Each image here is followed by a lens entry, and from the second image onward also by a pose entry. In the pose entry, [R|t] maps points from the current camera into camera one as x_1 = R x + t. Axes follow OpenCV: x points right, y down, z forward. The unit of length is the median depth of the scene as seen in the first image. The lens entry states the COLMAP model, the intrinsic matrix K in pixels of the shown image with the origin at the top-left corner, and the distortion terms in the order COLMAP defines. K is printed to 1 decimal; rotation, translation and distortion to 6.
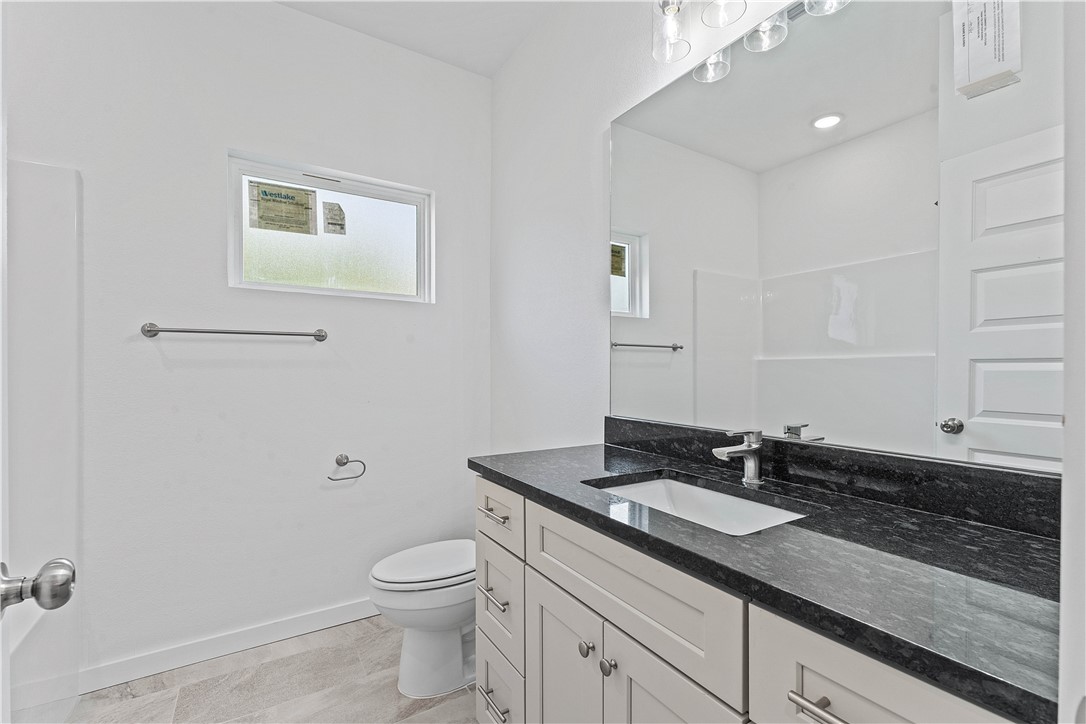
lens RADIAL K [[472.6, 0, 541.5], [0, 472.6, 368.6], [0, 0, 1]] dist [-0.001458, 0.000054]
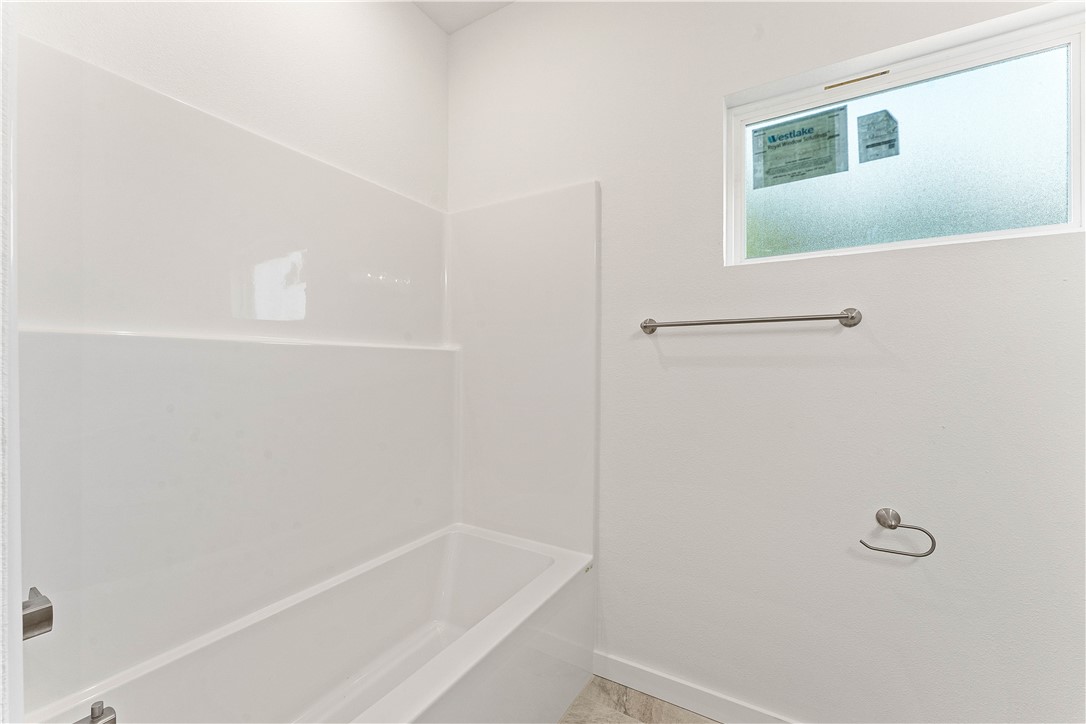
lens RADIAL K [[431.4, 0, 541.2], [0, 431.4, 363.4], [0, 0, 1]] dist [-0.001566, 0.000176]
pose [[0.457867, 0.009150, -0.888973, -0.130733], [0.003568, 0.999920, 0.012130, -0.015339], [0.889013, -0.008726, 0.457798, 0.341071]]
